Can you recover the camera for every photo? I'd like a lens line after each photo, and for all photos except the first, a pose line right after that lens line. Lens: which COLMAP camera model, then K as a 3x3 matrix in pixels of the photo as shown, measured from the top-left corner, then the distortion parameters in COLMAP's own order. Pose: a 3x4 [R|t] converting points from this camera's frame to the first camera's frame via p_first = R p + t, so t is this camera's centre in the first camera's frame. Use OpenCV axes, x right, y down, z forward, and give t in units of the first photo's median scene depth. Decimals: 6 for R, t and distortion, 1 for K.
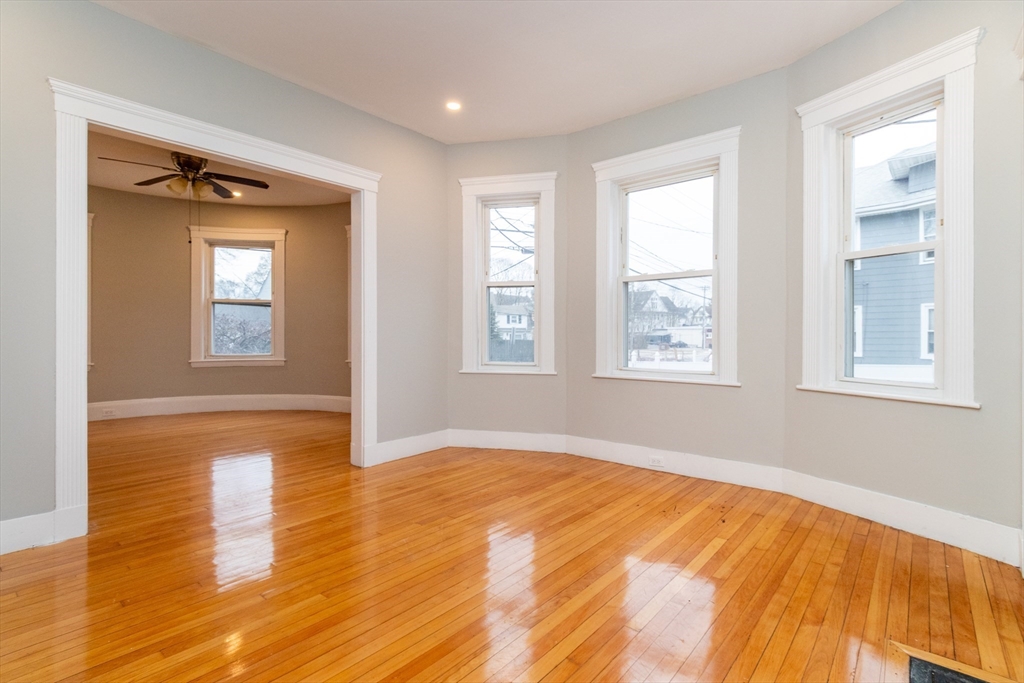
lens RADIAL K [[478.5, 0, 528.7], [0, 478.5, 340.3], [0, 0, 1]] dist [0.002295, -0.001514]
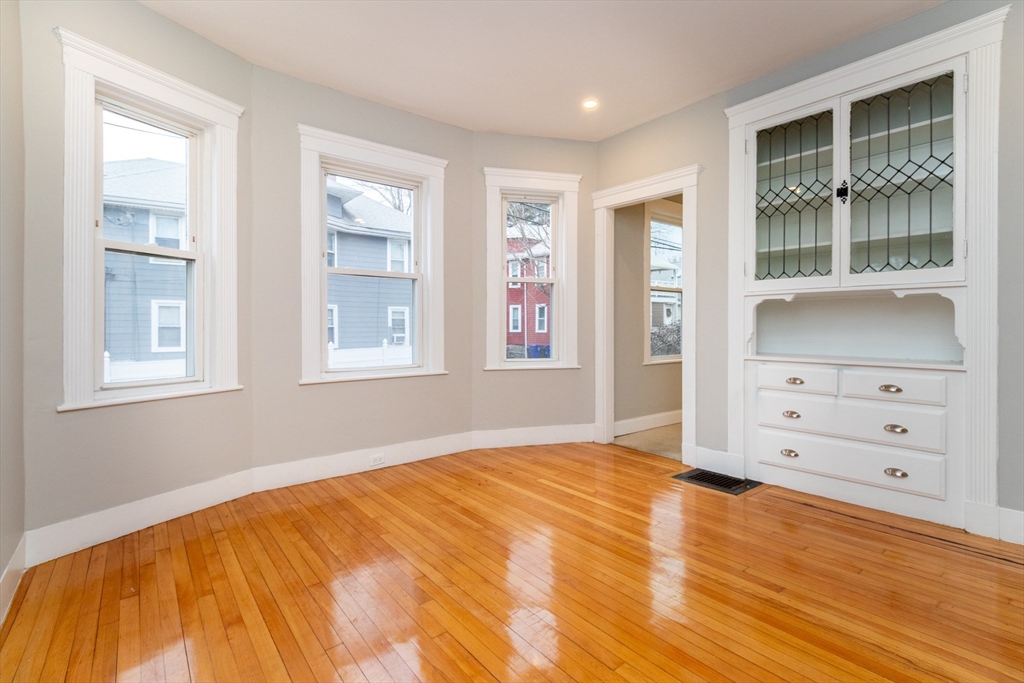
lens RADIAL K [[478.5, 0, 507.7], [0, 478.5, 331.1], [0, 0, 1]] dist [0.002295, -0.001514]
pose [[0.228667, -0.007776, 0.973474, -0.659120], [0.016260, 0.999859, 0.004167, -0.012597], [-0.973369, 0.014876, 0.228761, 0.531006]]
